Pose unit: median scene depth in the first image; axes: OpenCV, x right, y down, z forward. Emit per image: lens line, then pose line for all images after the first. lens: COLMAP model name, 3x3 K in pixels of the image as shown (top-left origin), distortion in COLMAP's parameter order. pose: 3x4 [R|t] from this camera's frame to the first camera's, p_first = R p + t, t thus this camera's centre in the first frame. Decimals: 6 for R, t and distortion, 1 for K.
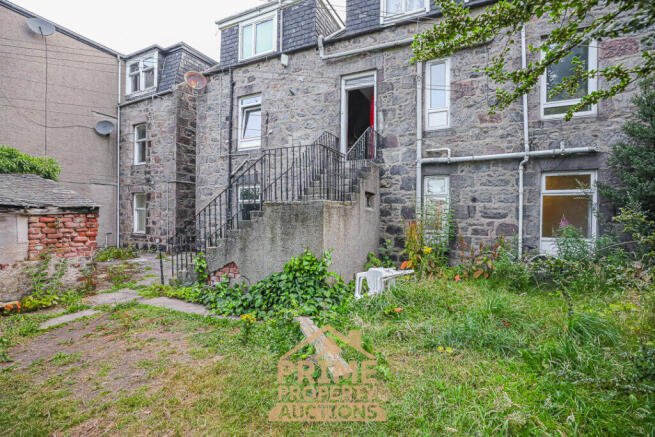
lens RADIAL K [[303.4, 0, 328.0], [0, 303.4, 218.0], [0, 0, 1]] dist [-0.017310, 0.001068]
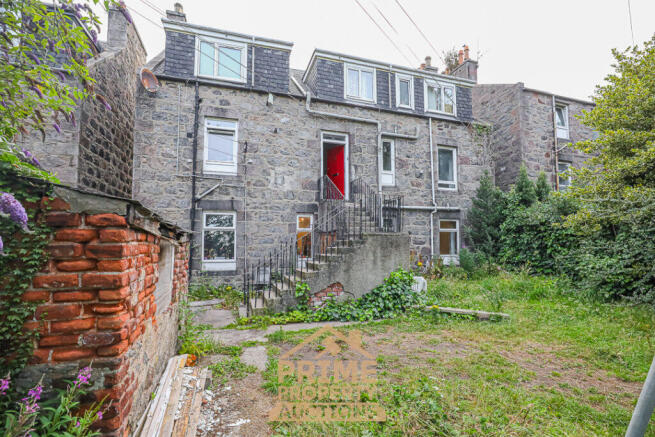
lens RADIAL K [[303.4, 0, 330.4], [0, 303.4, 231.1], [0, 0, 1]] dist [-0.017310, 0.001068]
pose [[0.734963, 0.022931, 0.677719, -0.763904], [0.007833, 0.999074, -0.042299, -0.004187], [-0.678062, 0.036397, 0.734103, 0.083736]]
